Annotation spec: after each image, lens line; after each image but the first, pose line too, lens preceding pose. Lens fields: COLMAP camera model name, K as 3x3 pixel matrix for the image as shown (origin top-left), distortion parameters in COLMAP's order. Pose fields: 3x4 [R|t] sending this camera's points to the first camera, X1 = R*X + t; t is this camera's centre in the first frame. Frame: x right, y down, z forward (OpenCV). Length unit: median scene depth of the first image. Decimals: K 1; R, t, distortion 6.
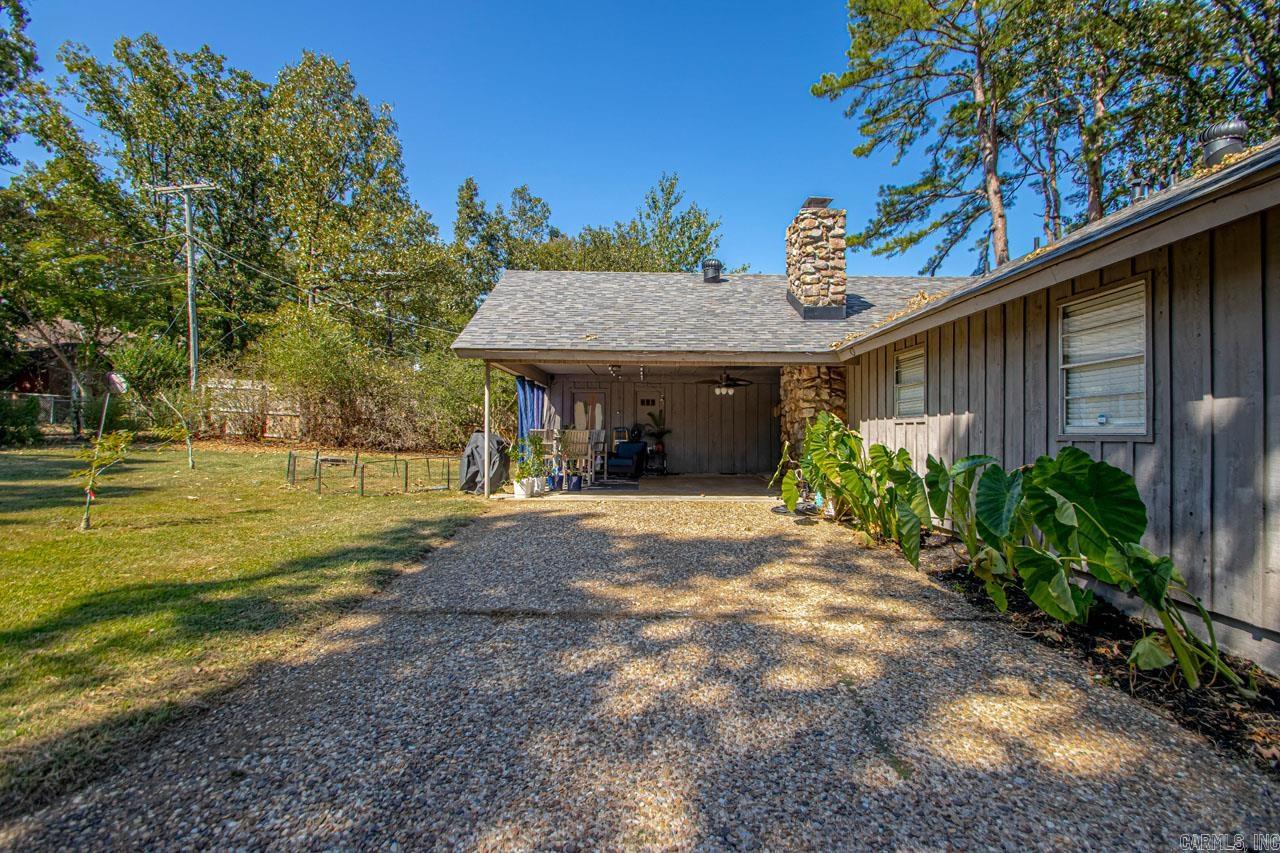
lens RADIAL K [[596.4, 0, 650.9], [0, 596.4, 426.0], [0, 0, 1]] dist [0.013383, -0.014340]
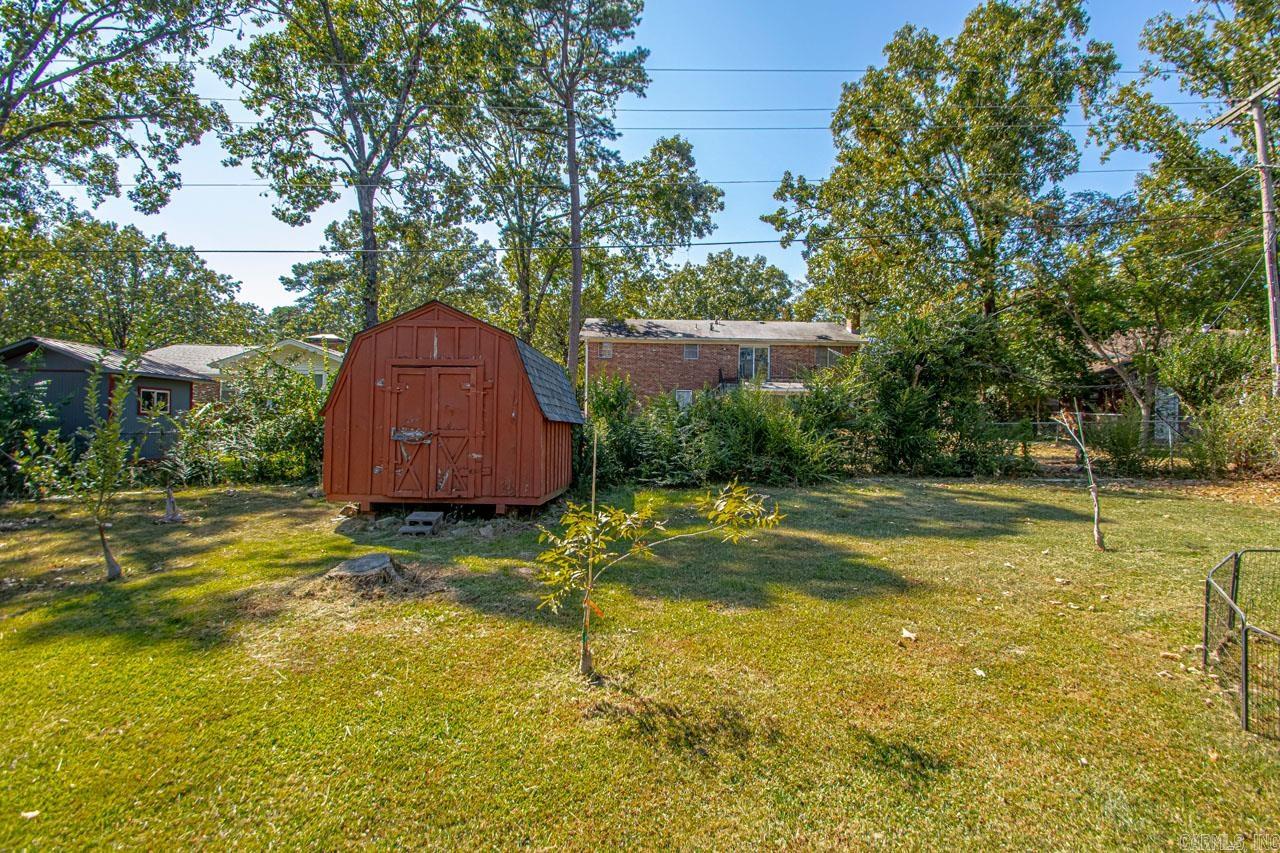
lens RADIAL K [[596.4, 0, 648.7], [0, 596.4, 423.0], [0, 0, 1]] dist [0.013383, -0.014340]
pose [[-0.008958, -0.025148, -0.999644, -0.195929], [-0.004777, 0.999673, -0.025106, -0.024844], [0.999948, 0.004550, -0.009075, 0.545095]]
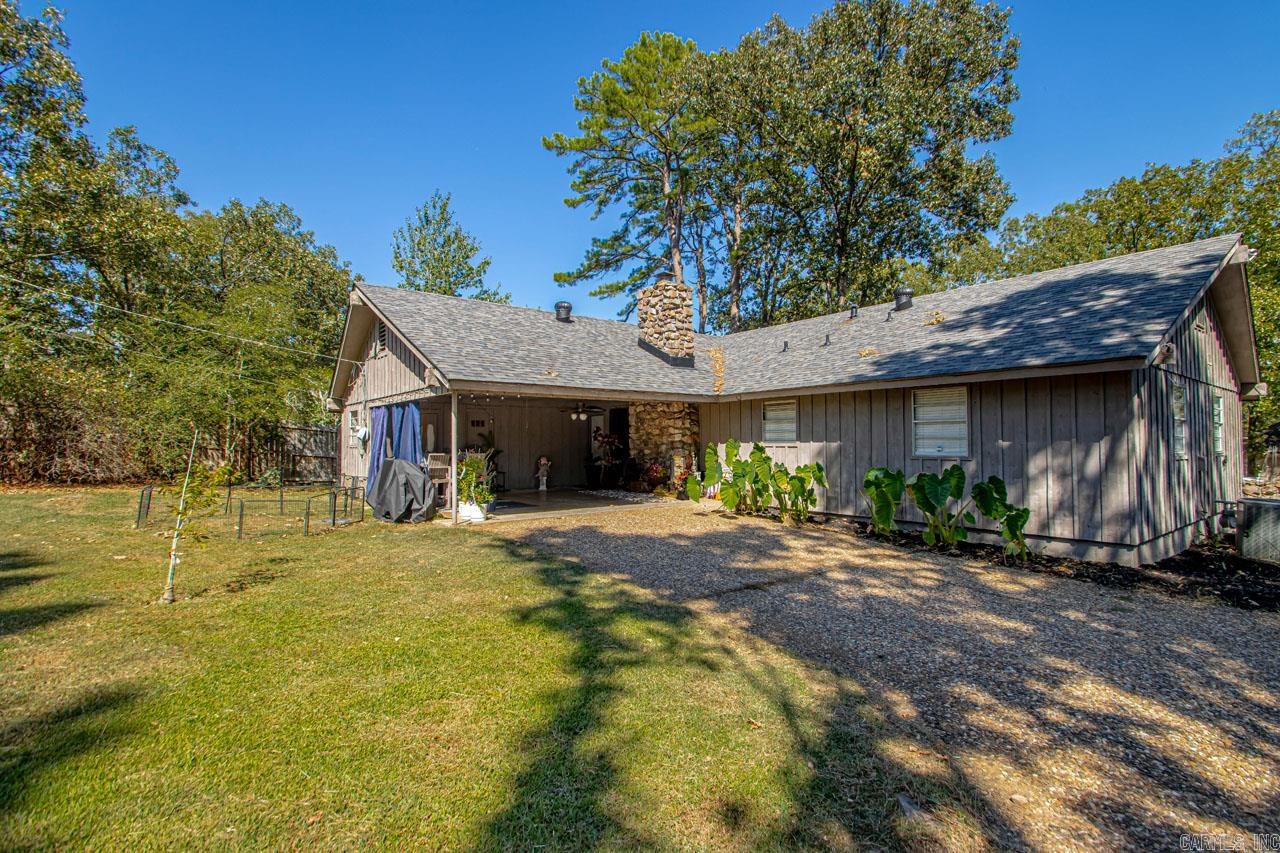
lens RADIAL K [[596.4, 0, 647.5], [0, 596.4, 428.2], [0, 0, 1]] dist [0.013383, -0.014340]
pose [[0.796984, 0.002736, 0.603994, -0.465122], [0.003608, 0.999950, -0.009291, -0.023588], [-0.603989, 0.009584, 0.796935, -0.012793]]
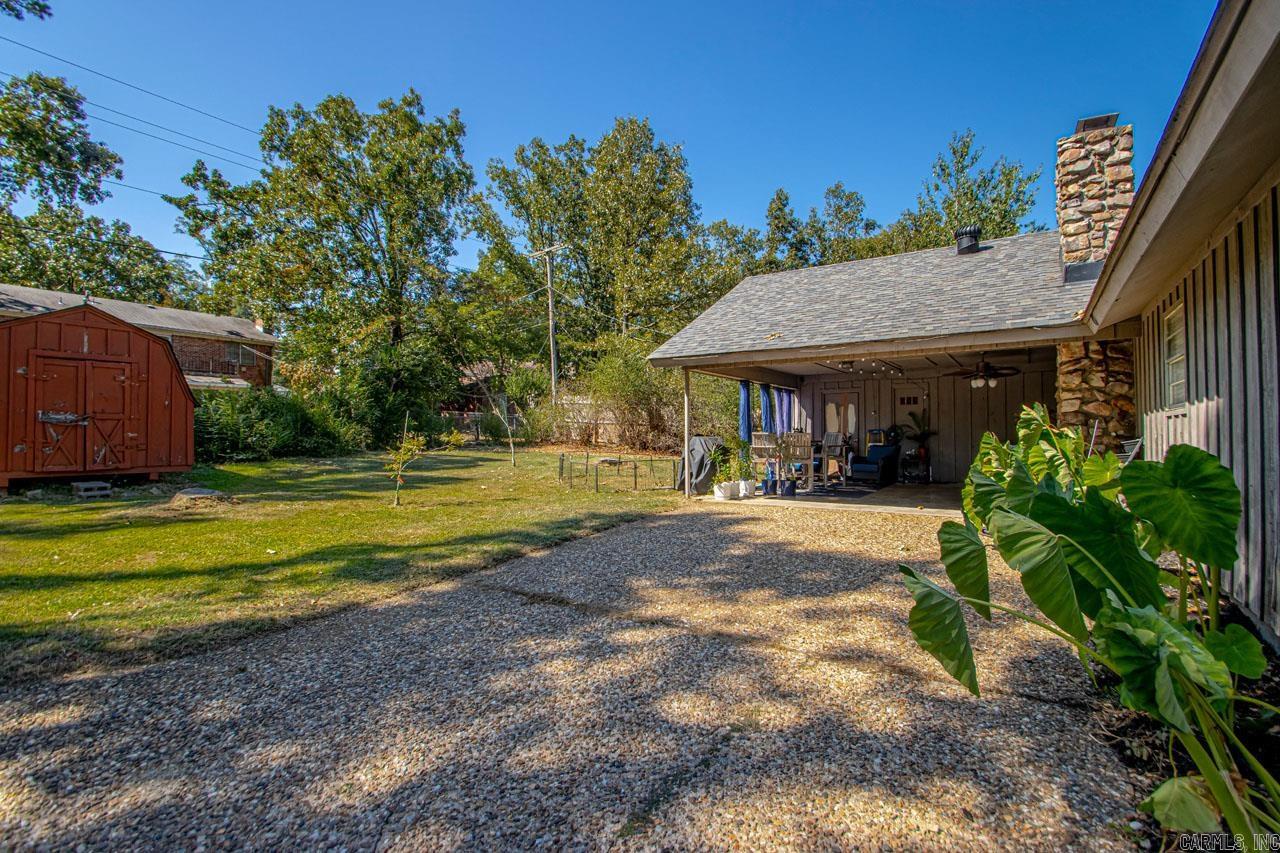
lens RADIAL K [[596.4, 0, 649.0], [0, 596.4, 425.0], [0, 0, 1]] dist [0.013383, -0.014340]
pose [[0.836306, -0.020450, -0.547882, 0.182423], [0.014807, 0.999782, -0.014716, 0.004248], [0.548063, 0.004194, 0.836426, 0.061115]]
